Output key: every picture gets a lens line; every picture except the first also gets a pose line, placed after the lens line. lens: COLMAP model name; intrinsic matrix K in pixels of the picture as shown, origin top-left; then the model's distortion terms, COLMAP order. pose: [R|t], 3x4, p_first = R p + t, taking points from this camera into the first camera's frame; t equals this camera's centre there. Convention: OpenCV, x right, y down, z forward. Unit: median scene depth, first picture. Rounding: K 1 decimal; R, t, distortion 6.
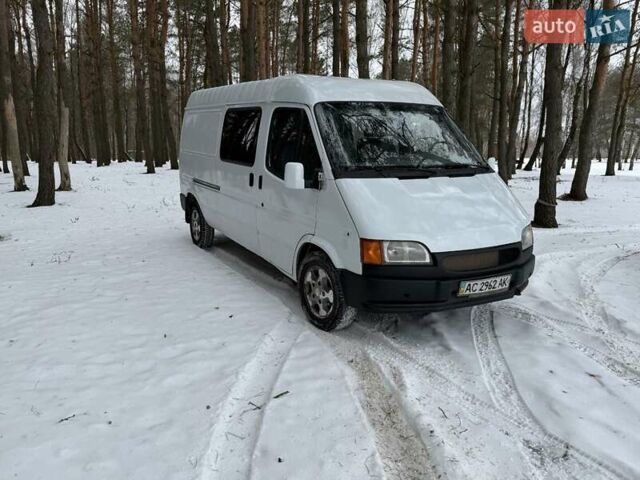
lens RADIAL K [[515.6, 0, 309.3], [0, 515.6, 237.8], [0, 0, 1]] dist [0.124631, -0.208658]
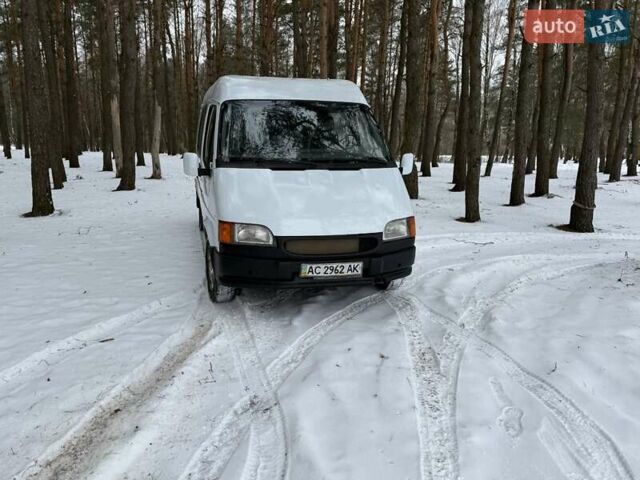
lens RADIAL K [[515.6, 0, 309.3], [0, 515.6, 237.8], [0, 0, 1]] dist [0.124631, -0.208658]
pose [[0.962726, 0.058970, -0.263972, 0.560270], [-0.057243, 0.998259, 0.014236, 0.011863], [0.264351, 0.001405, 0.964425, -0.050495]]
